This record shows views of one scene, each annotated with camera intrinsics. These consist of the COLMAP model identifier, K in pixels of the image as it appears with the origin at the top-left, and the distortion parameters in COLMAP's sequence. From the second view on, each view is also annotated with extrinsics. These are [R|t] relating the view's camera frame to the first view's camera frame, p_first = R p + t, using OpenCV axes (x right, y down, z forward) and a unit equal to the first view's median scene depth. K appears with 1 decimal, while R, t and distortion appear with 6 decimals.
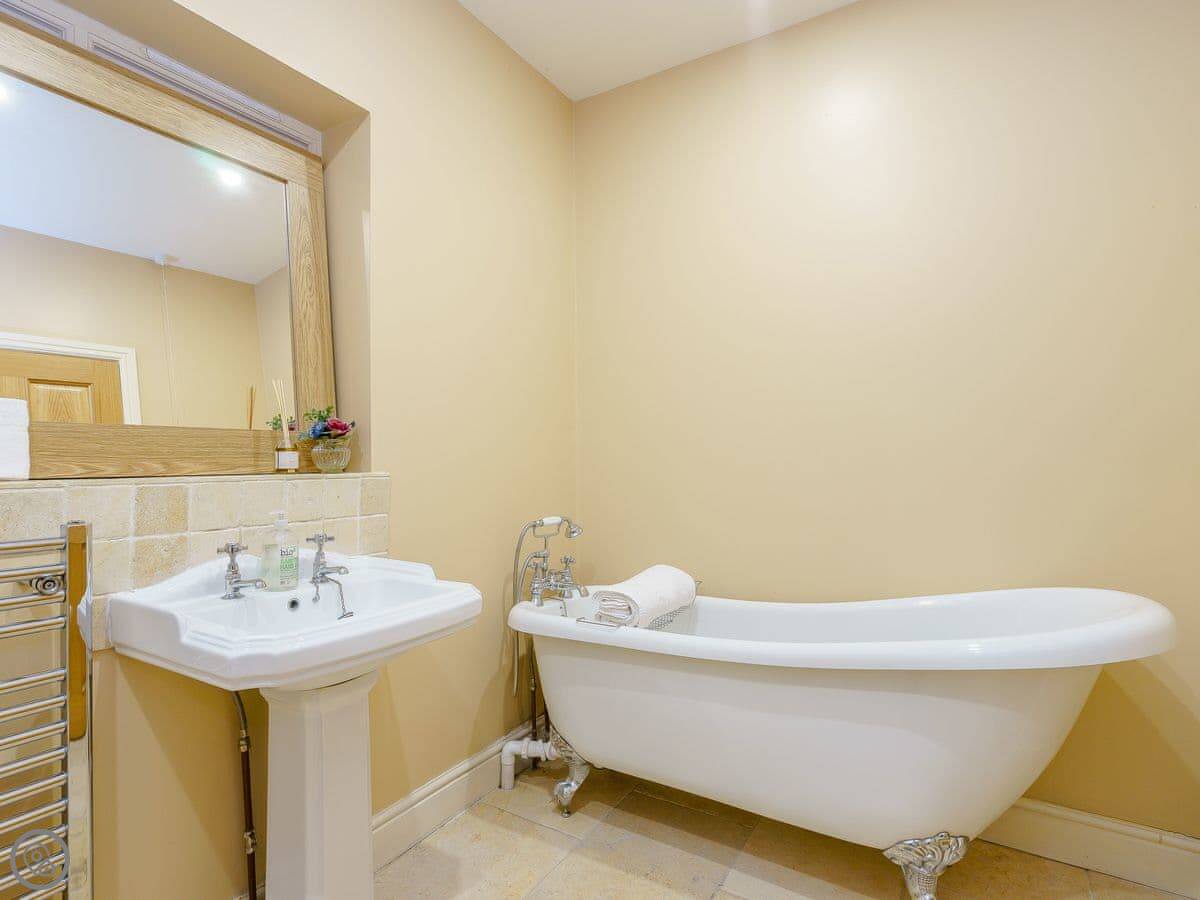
lens RADIAL K [[614.8, 0, 595.6], [0, 614.8, 446.7], [0, 0, 1]] dist [-0.004213, 0.003537]
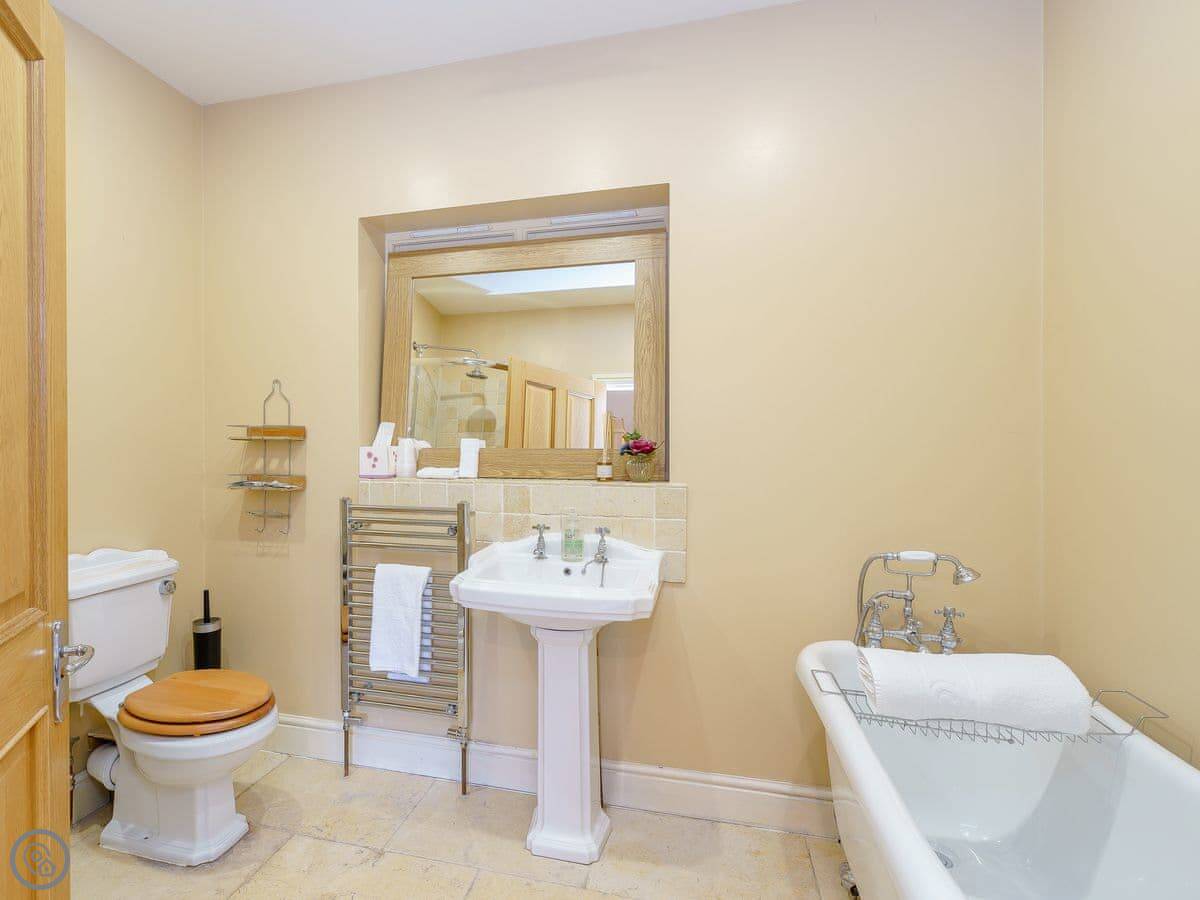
lens RADIAL K [[614.8, 0, 529.6], [0, 614.8, 431.6], [0, 0, 1]] dist [-0.004213, 0.003537]
pose [[0.289992, -0.008006, -0.956996, 0.809242], [0.016721, 0.999855, -0.003298, -0.068436], [0.956883, -0.015046, 0.290084, 0.442289]]
